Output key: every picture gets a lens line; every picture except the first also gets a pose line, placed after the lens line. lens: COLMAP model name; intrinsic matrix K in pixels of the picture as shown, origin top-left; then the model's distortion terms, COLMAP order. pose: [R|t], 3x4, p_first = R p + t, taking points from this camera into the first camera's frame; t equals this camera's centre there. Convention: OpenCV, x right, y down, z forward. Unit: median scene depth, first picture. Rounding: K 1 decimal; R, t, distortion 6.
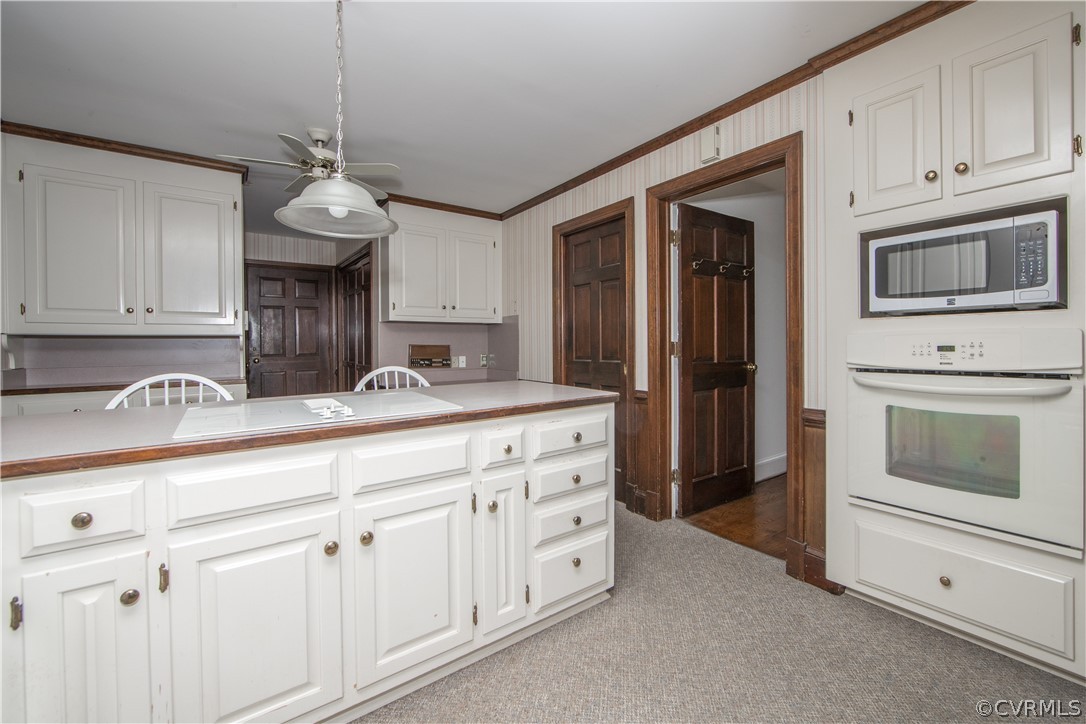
lens RADIAL K [[449.2, 0, 579.3], [0, 449.2, 346.8], [0, 0, 1]] dist [-0.015443, 0.000105]
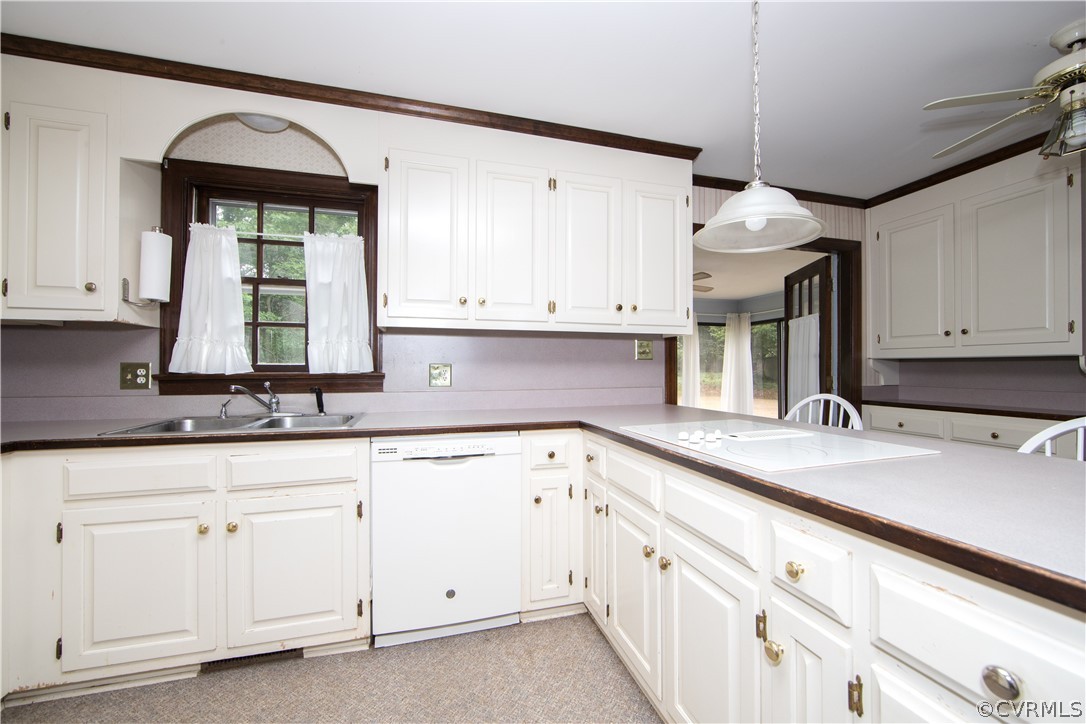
lens RADIAL K [[430.6, 0, 547.3], [0, 430.6, 364.5], [0, 0, 1]] dist [-0.015693, 0.003685]
pose [[-0.370027, 0.003235, -0.929016, 0.345356], [-0.005510, 0.999969, 0.005676, -0.015504], [0.929005, 0.007219, -0.369997, 0.745361]]
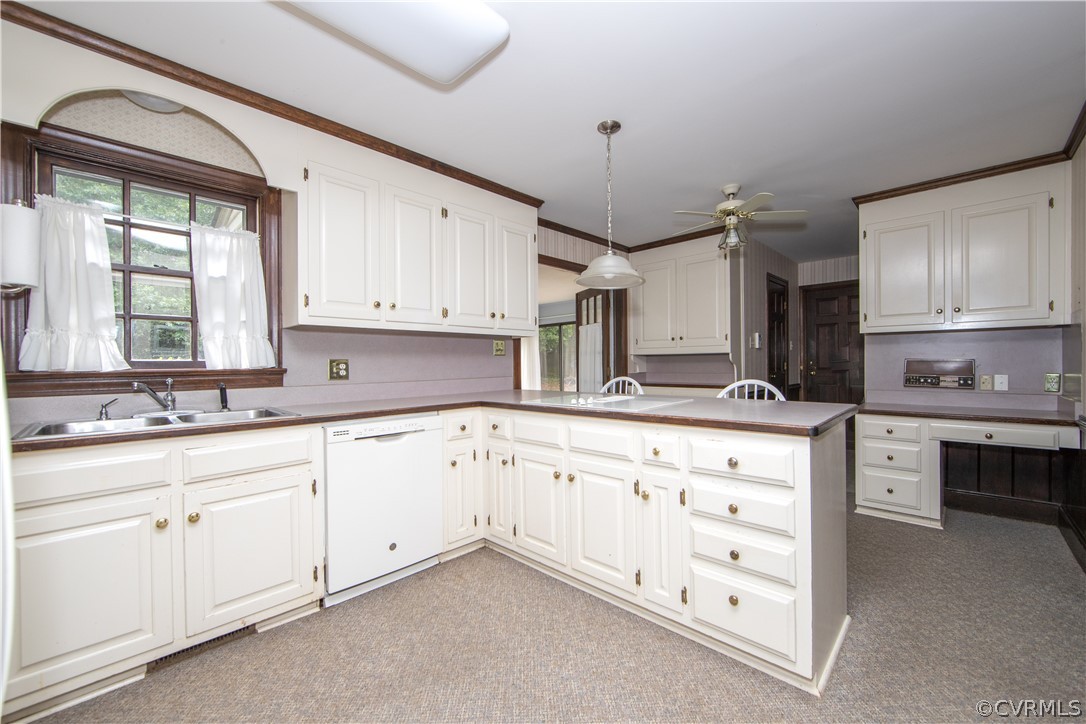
lens RADIAL K [[430.6, 0, 547.3], [0, 430.6, 364.5], [0, 0, 1]] dist [-0.015693, 0.003685]
pose [[0.140185, 0.011141, -0.990063, 0.731677], [-0.000087, 0.999937, 0.011240, -0.007369], [0.990125, -0.001490, 0.140177, 0.462589]]
